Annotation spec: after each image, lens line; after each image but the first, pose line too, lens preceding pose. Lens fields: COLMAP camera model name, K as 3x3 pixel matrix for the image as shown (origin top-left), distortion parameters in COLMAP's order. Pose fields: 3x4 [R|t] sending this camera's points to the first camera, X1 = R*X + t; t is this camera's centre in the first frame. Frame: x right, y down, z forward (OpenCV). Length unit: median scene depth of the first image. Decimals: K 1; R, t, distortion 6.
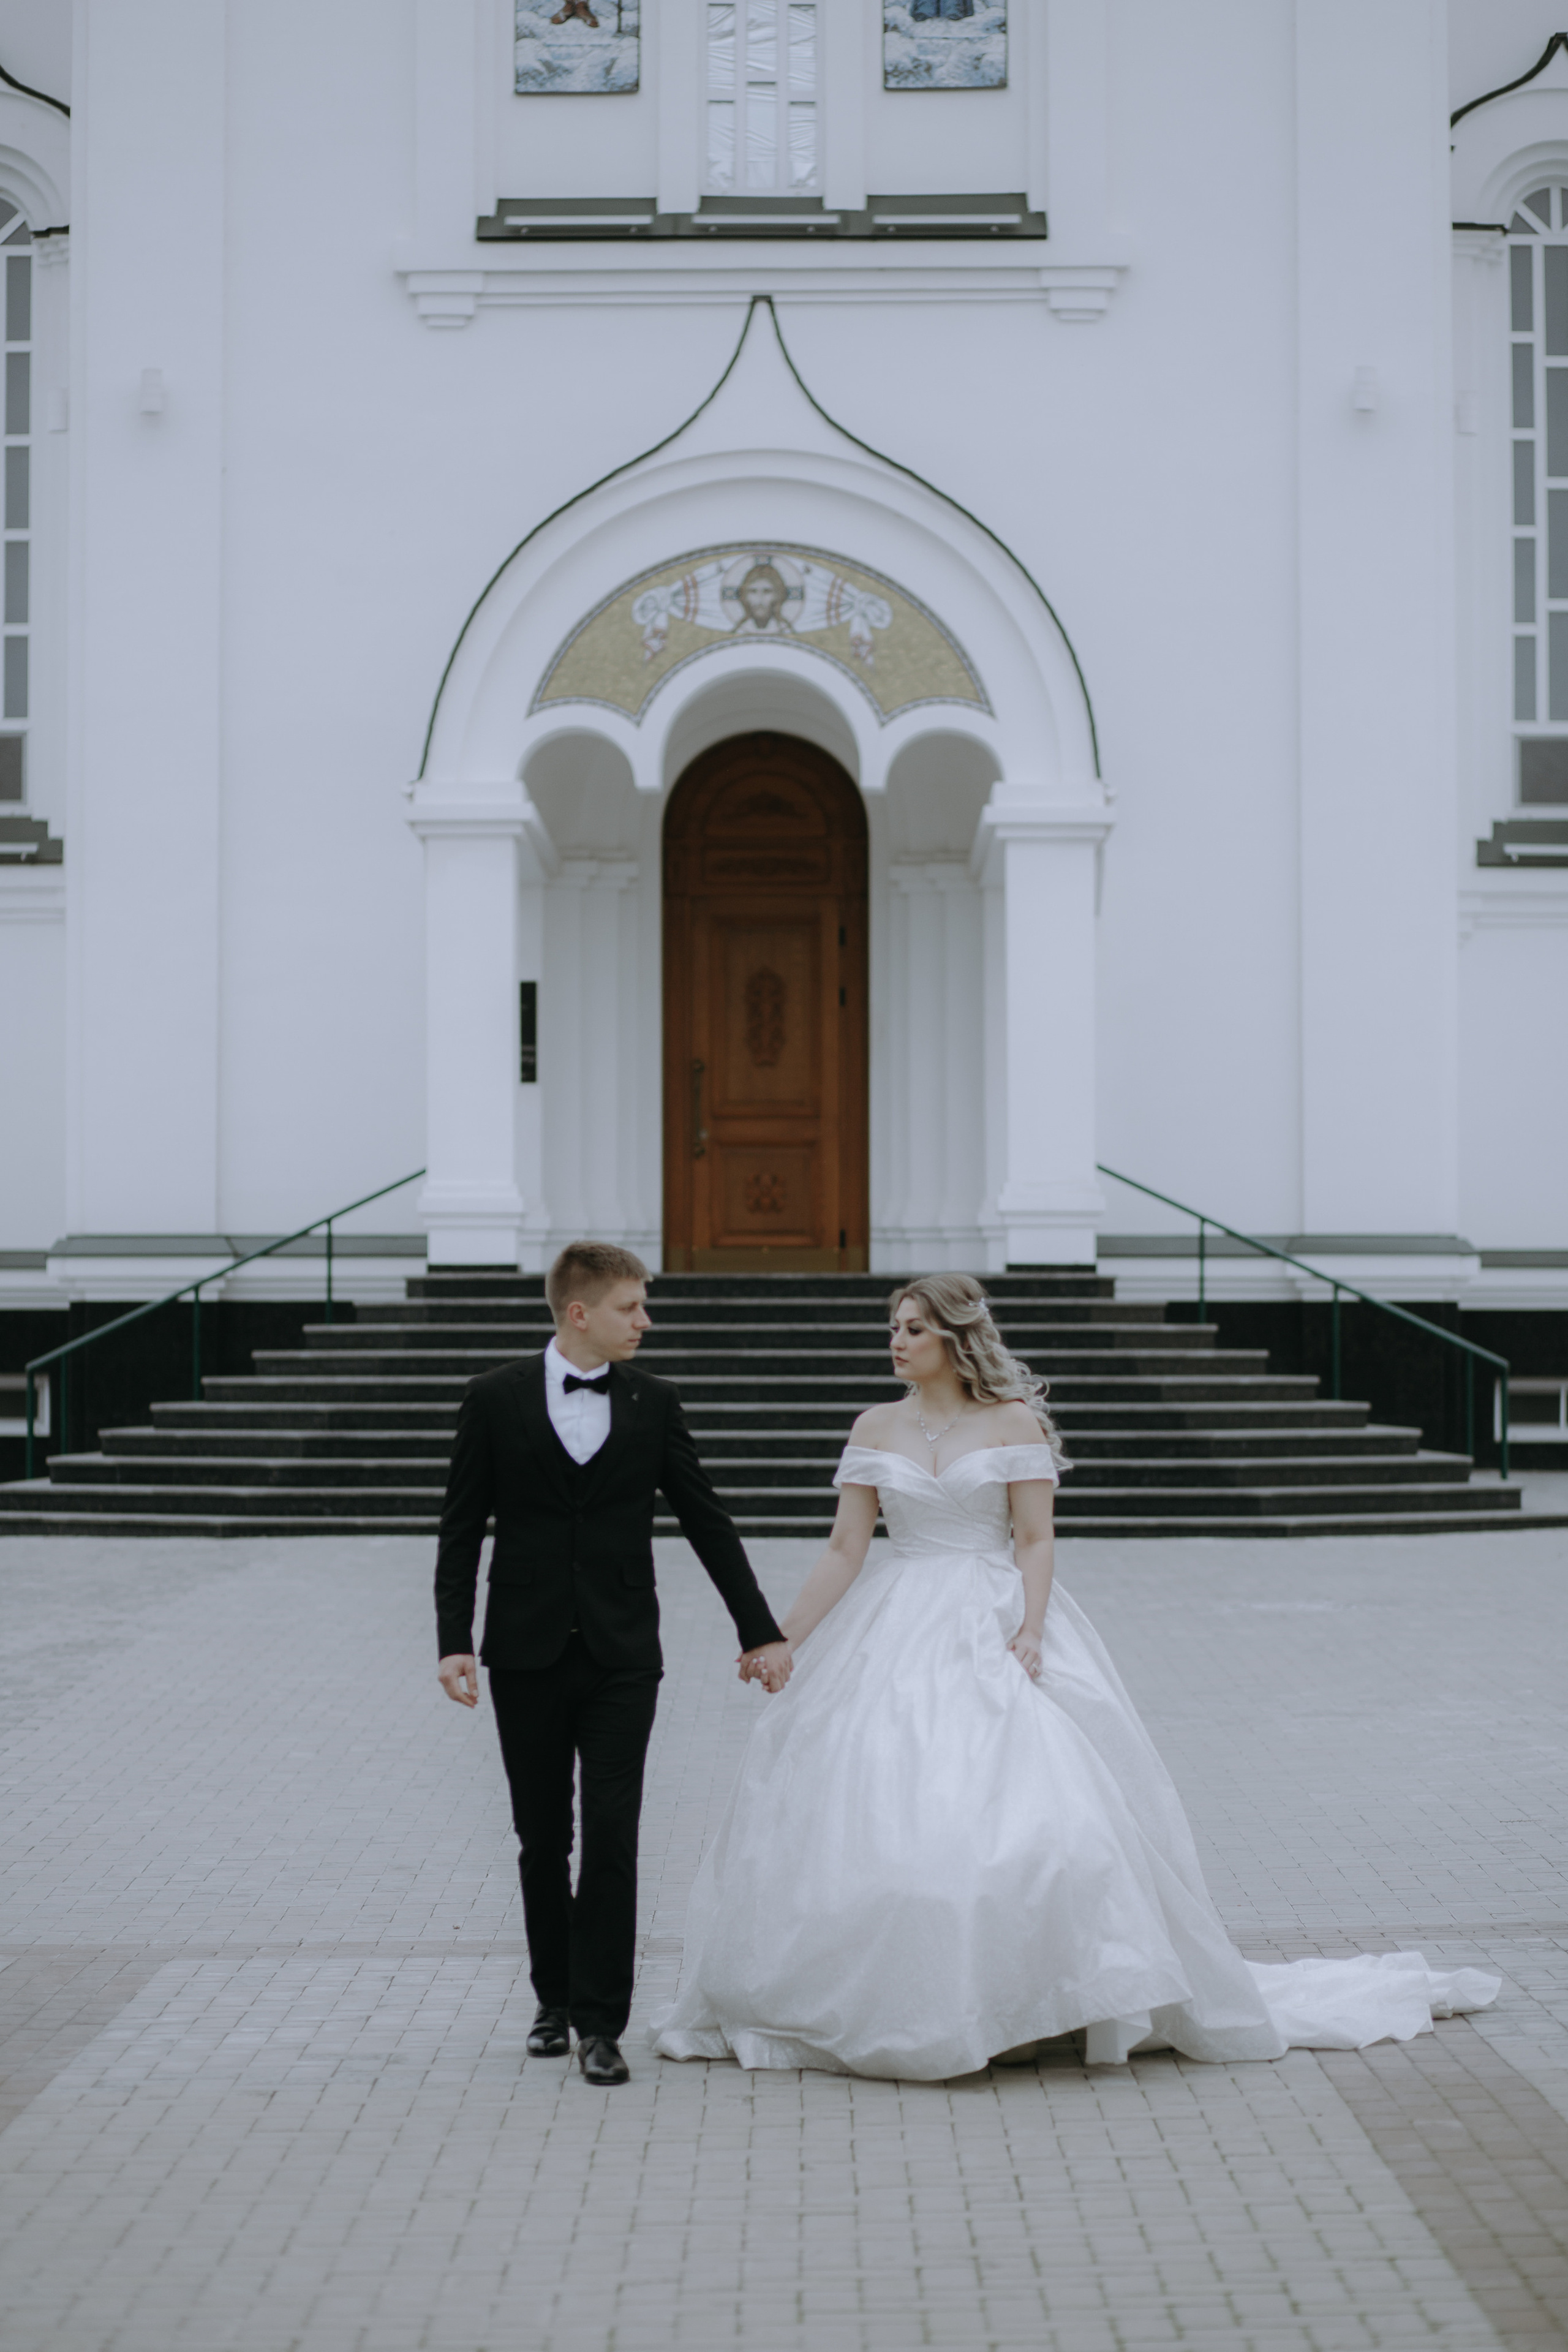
lens RADIAL K [[5472.3, 0, 784.0], [0, 5472.3, 1176.0], [0, 0, 1]] dist [-0.013752, 0.099953]
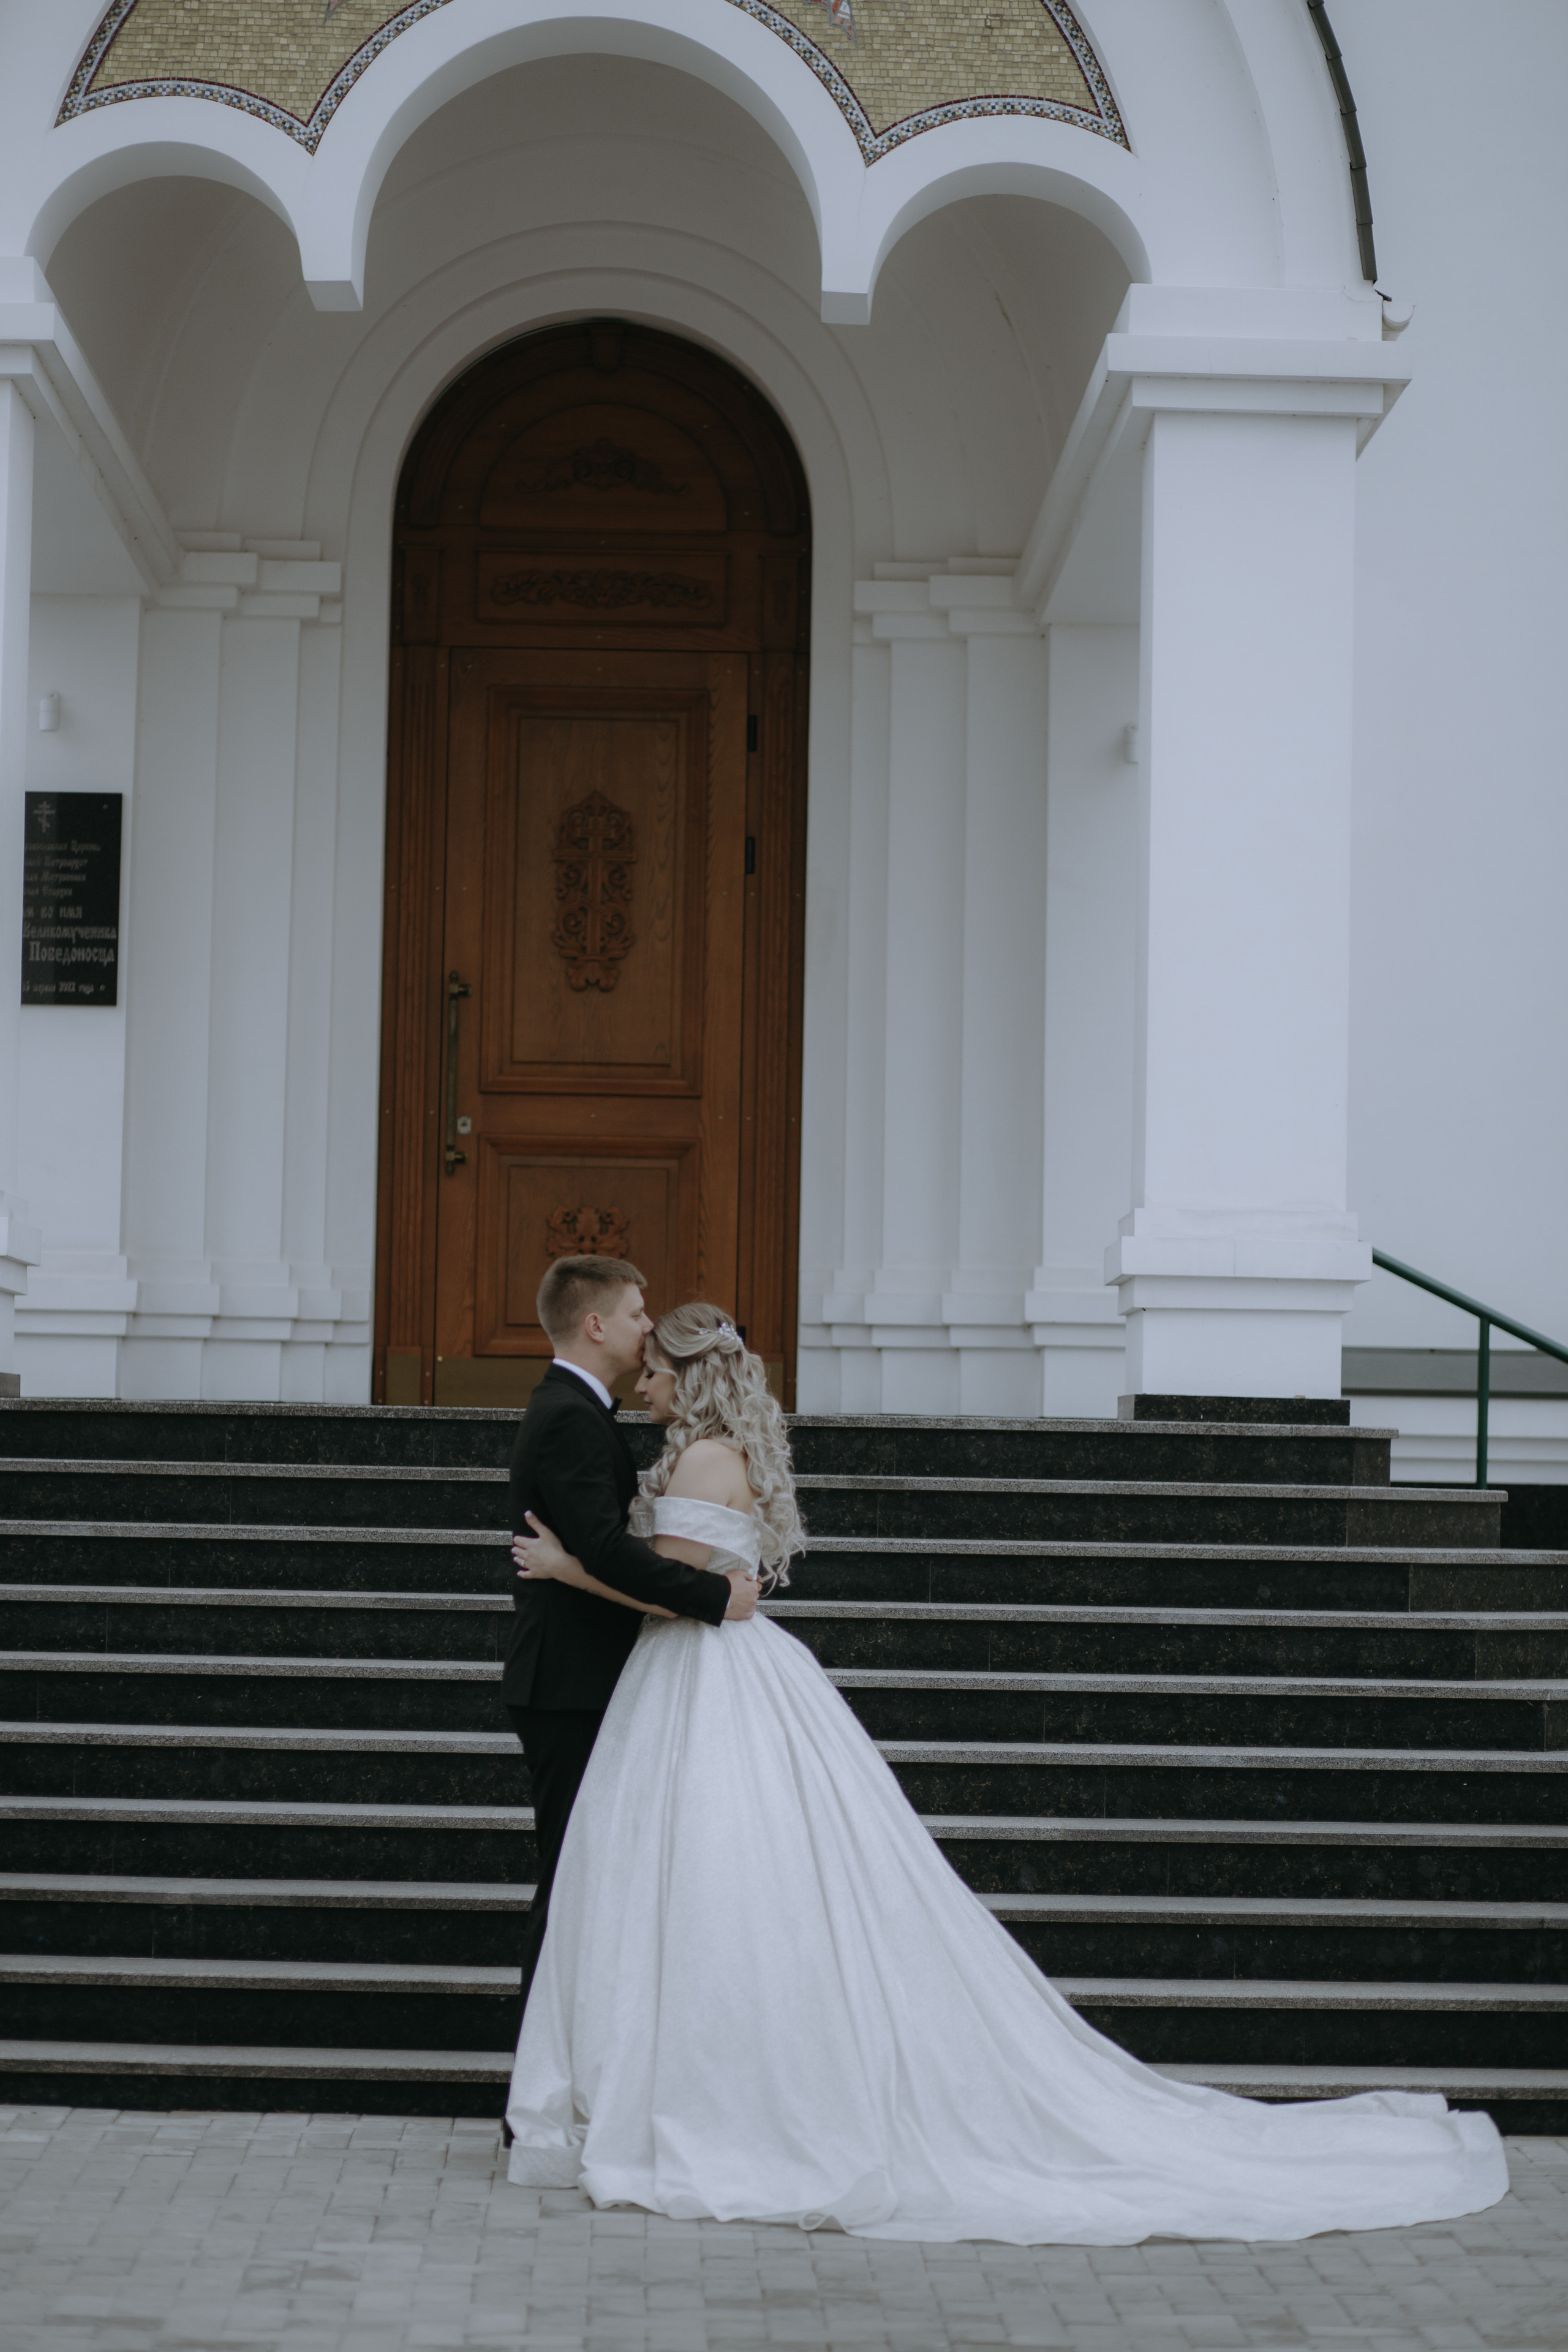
lens RADIAL K [[5425.7, 0, 784.0], [0, 5425.7, 1176.0], [0, 0, 1]] dist [-0.105032, -0.748769]
pose [[0.999421, 0.020751, 0.026972, 0.001168], [-0.020019, 0.999430, -0.027166, 0.010702], [-0.027521, 0.026610, 0.999267, 0.571245]]
